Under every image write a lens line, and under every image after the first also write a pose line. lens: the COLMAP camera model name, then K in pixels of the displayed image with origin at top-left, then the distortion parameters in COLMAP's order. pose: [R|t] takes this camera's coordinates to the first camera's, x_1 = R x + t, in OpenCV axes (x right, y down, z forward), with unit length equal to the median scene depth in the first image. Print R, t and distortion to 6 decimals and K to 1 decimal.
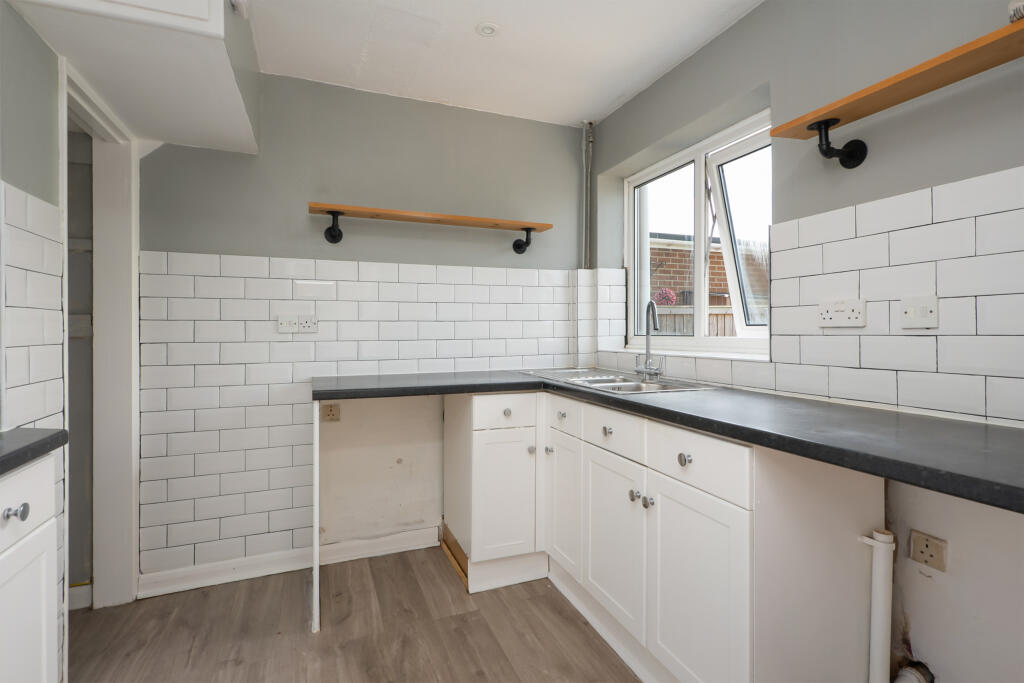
lens RADIAL K [[490.4, 0, 508.1], [0, 490.4, 329.5], [0, 0, 1]] dist [0.001006, 0.000163]
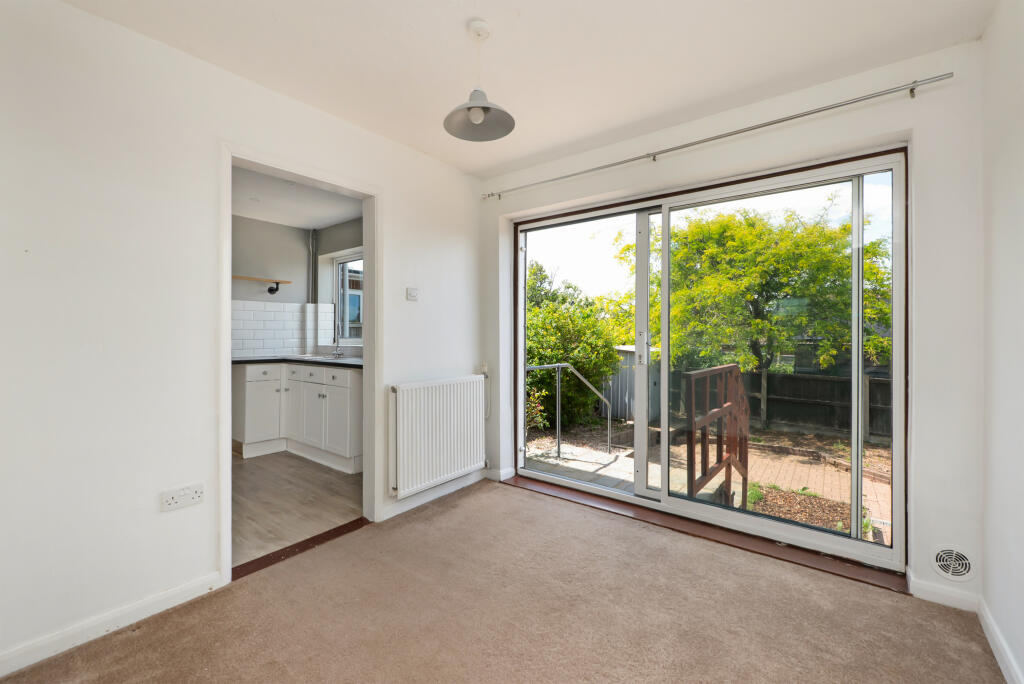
lens RADIAL K [[430.6, 0, 515.5], [0, 430.6, 333.7], [0, 0, 1]] dist [0.016706, 0.000113]
pose [[0.861844, 0.003032, 0.507165, -0.013902], [-0.002841, 0.999995, -0.001150, -0.003986], [-0.507166, -0.000450, 0.861848, -0.933398]]
